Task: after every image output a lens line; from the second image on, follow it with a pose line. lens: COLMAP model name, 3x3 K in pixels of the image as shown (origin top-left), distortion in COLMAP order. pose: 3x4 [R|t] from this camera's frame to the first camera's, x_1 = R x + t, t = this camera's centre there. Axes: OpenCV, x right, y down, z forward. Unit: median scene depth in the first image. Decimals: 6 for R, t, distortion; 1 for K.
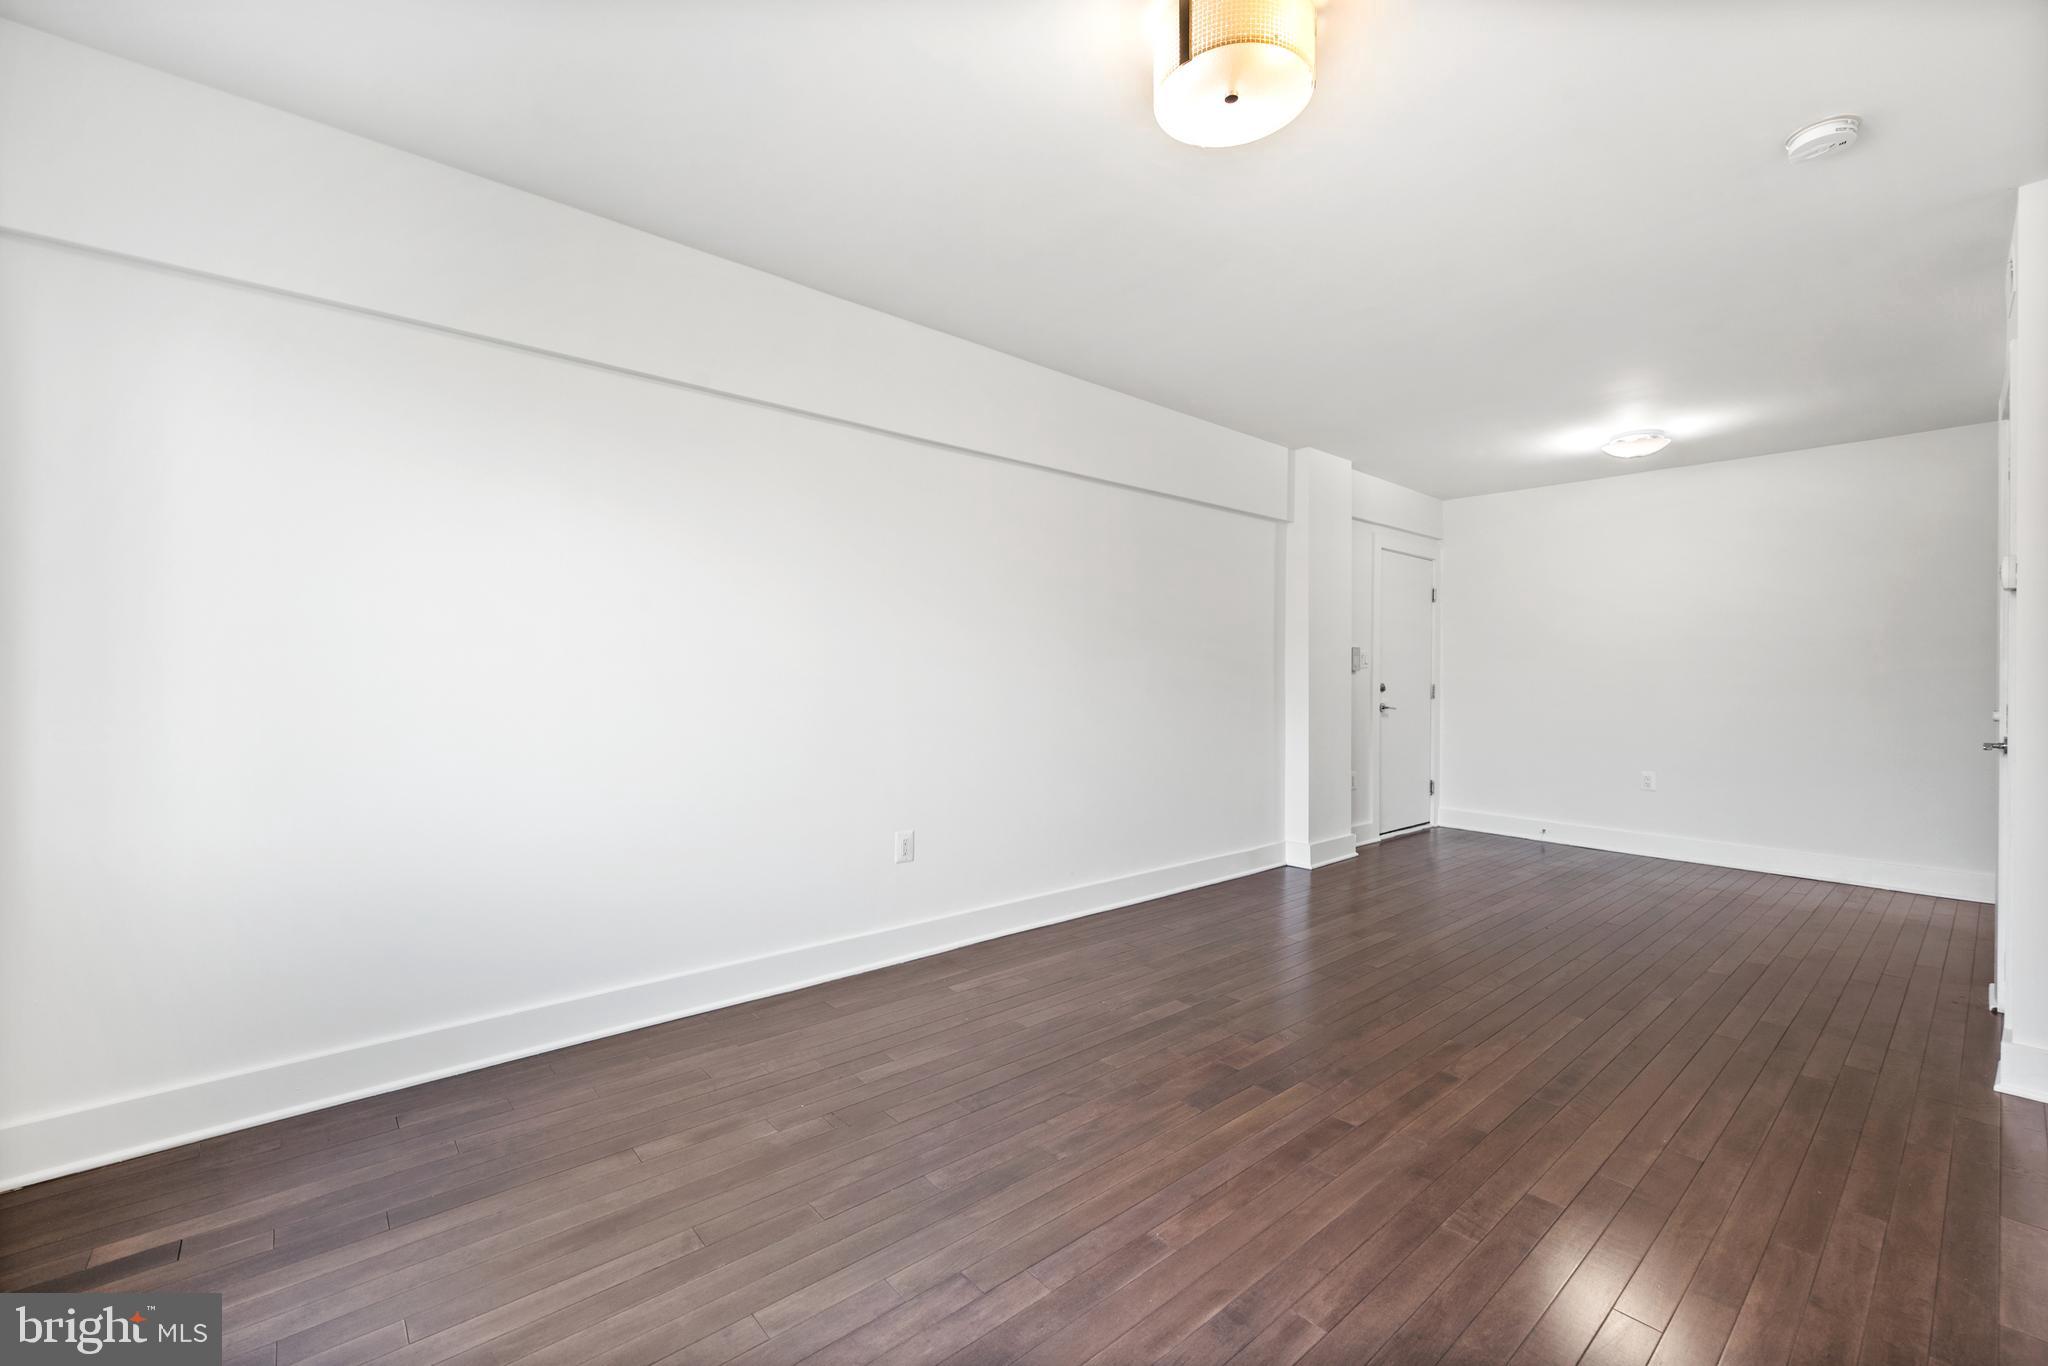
lens RADIAL K [[845.9, 0, 1024.0], [0, 845.9, 678.3], [0, 0, 1]] dist [-0.000440, -0.000235]
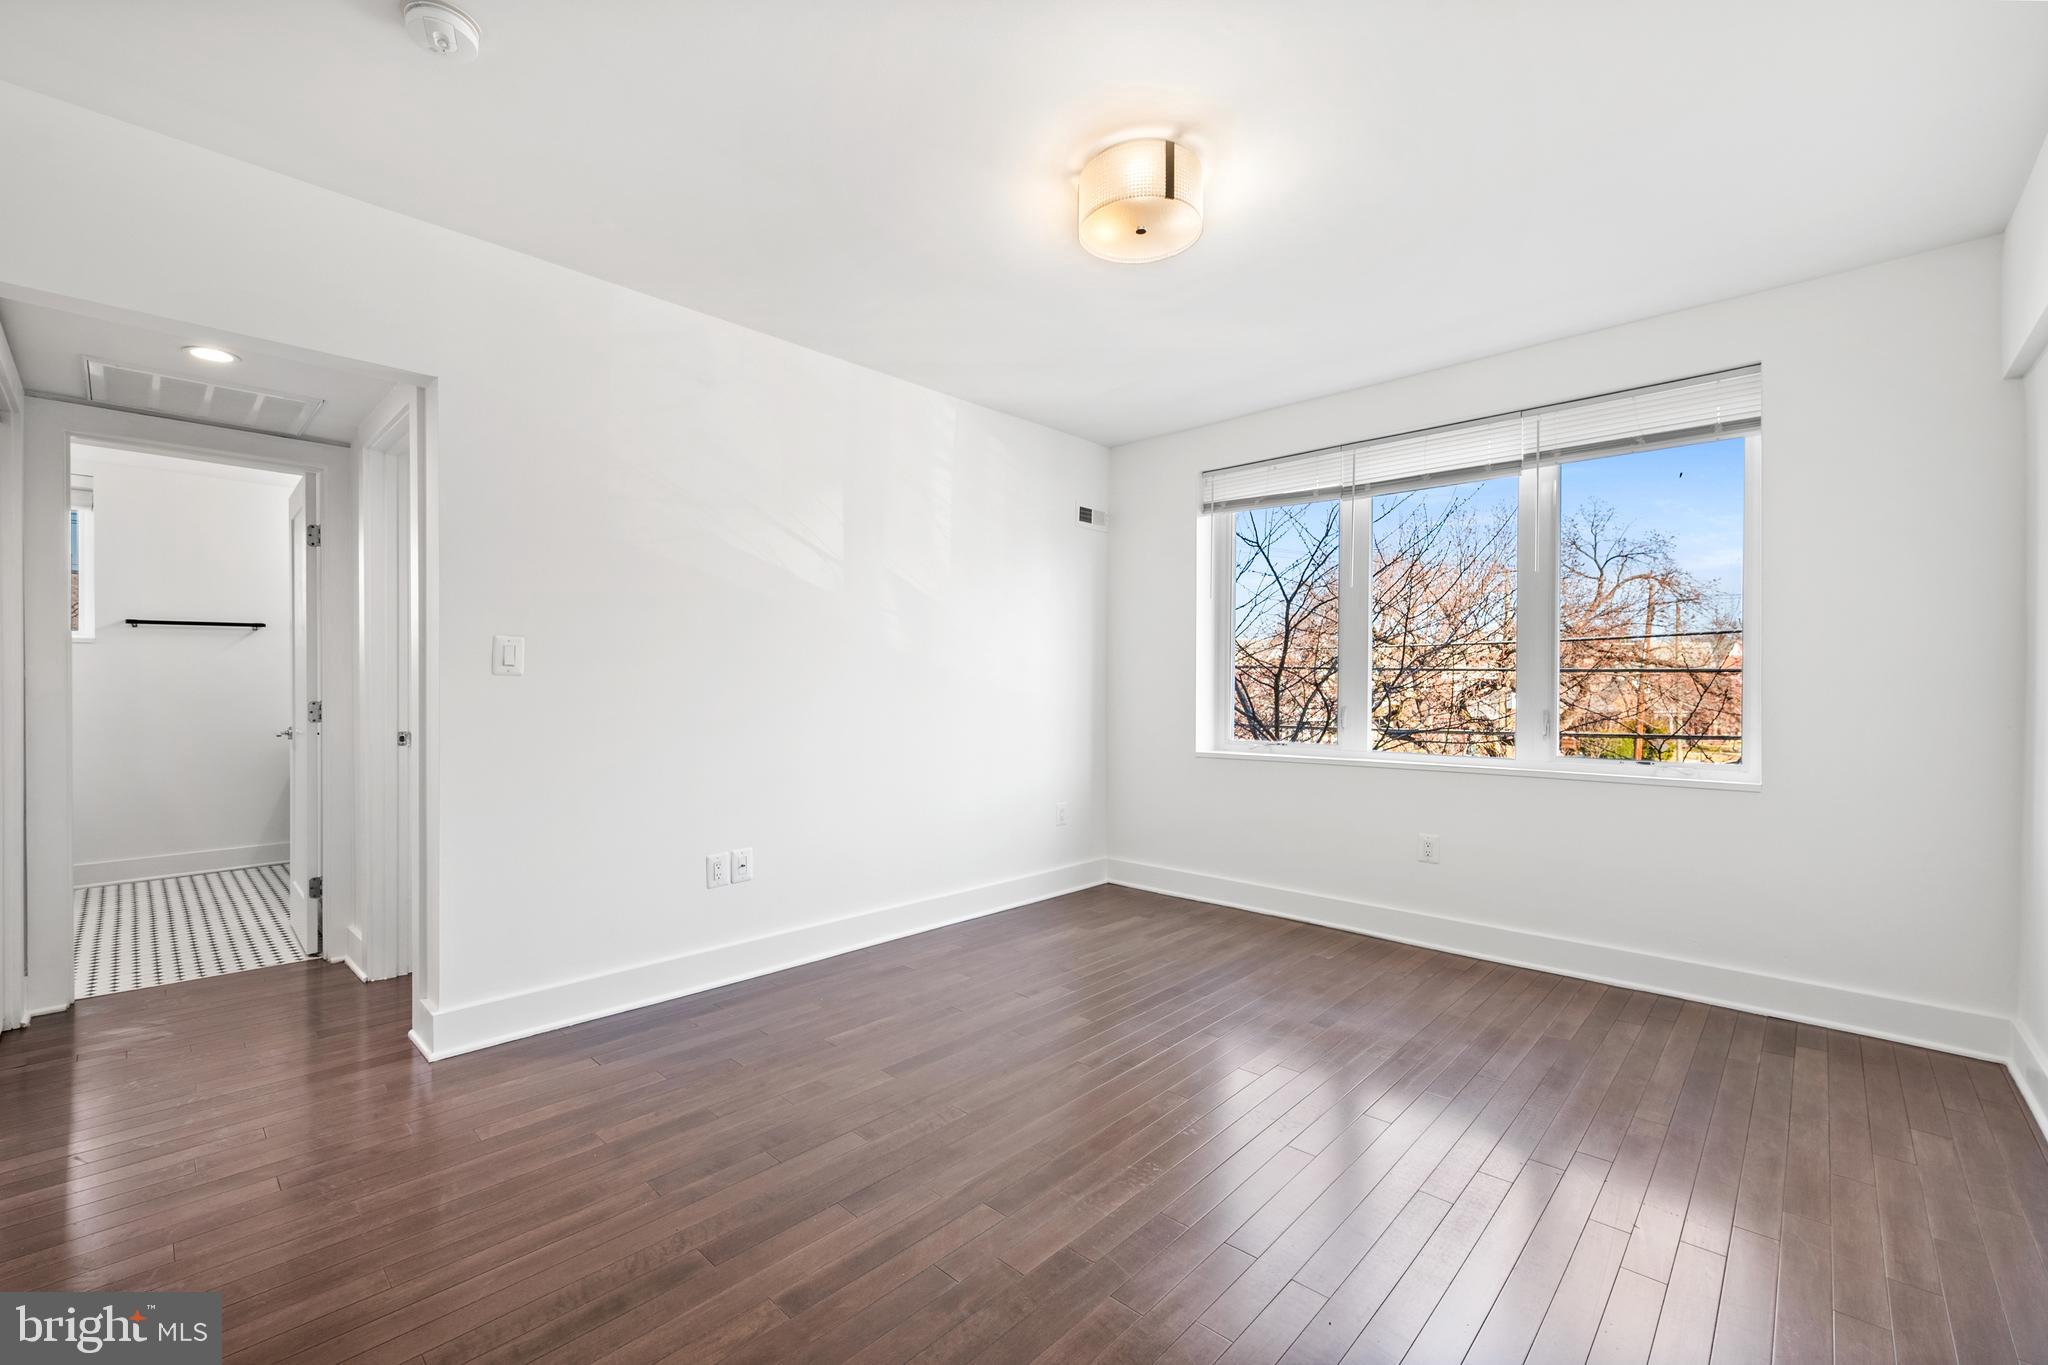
lens RADIAL K [[857.3, 0, 1030.3], [0, 857.3, 697.2], [0, 0, 1]] dist [-0.000172, -0.000124]
pose [[-0.993636, -0.010665, -0.112129, 0.243190], [-0.012212, 0.999839, 0.013119, -0.000467], [0.111971, 0.014405, -0.993607, 1.010335]]
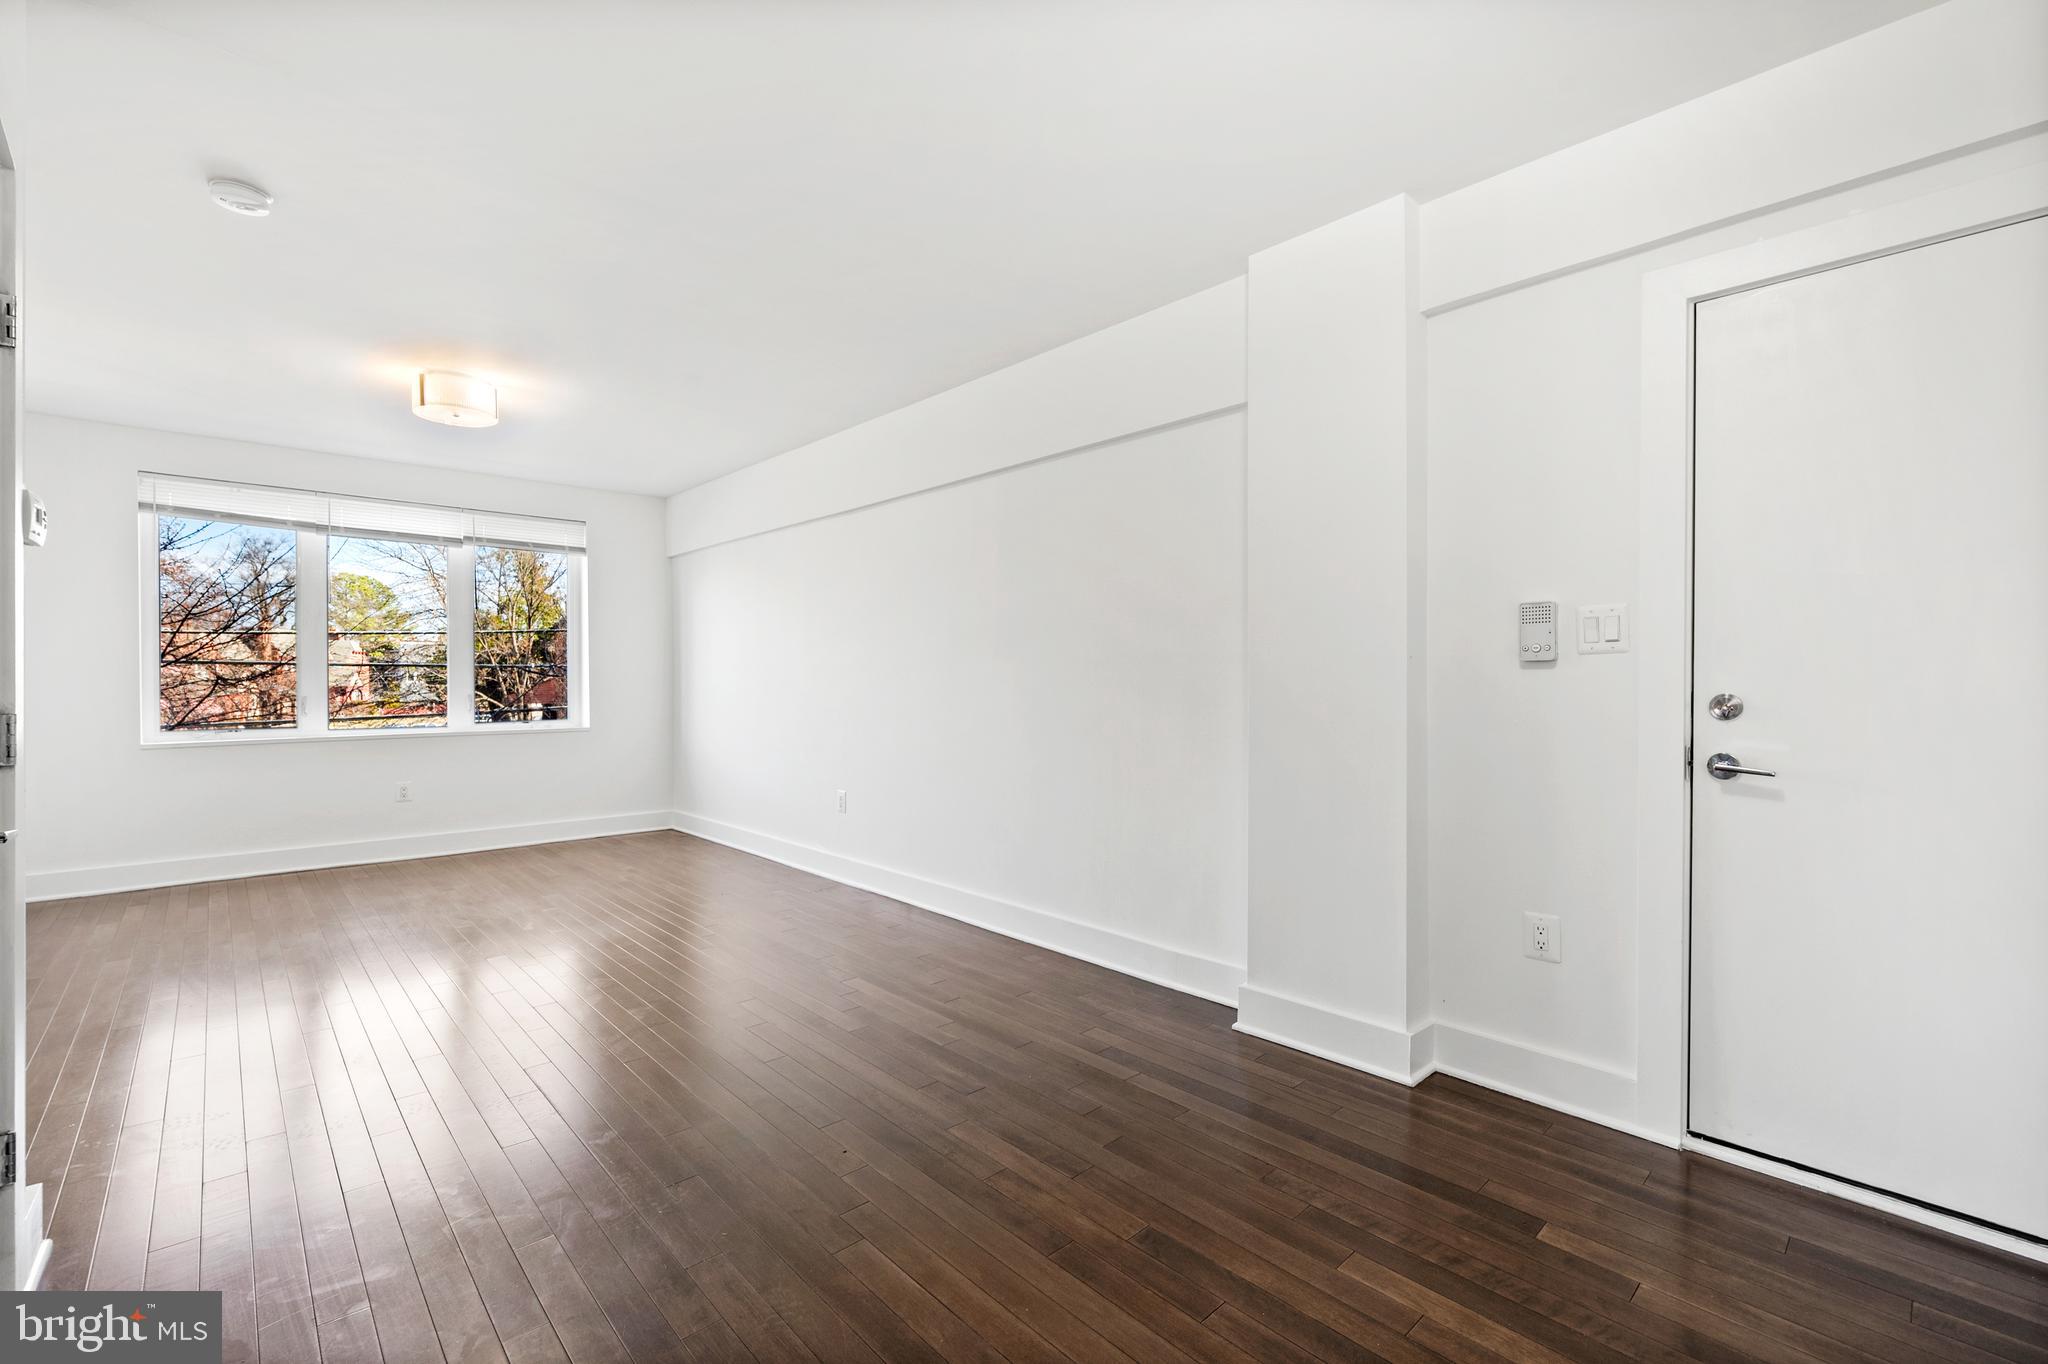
lens RADIAL K [[865.7, 0, 1019.3], [0, 865.7, 682.0], [0, 0, 1]] dist [0.001003, 0.000924]
pose [[0.038910, -0.006872, -0.999219, 1.127079], [-0.001961, 0.999974, -0.006953, 0.006044], [0.999241, 0.002231, 0.038896, 1.052694]]
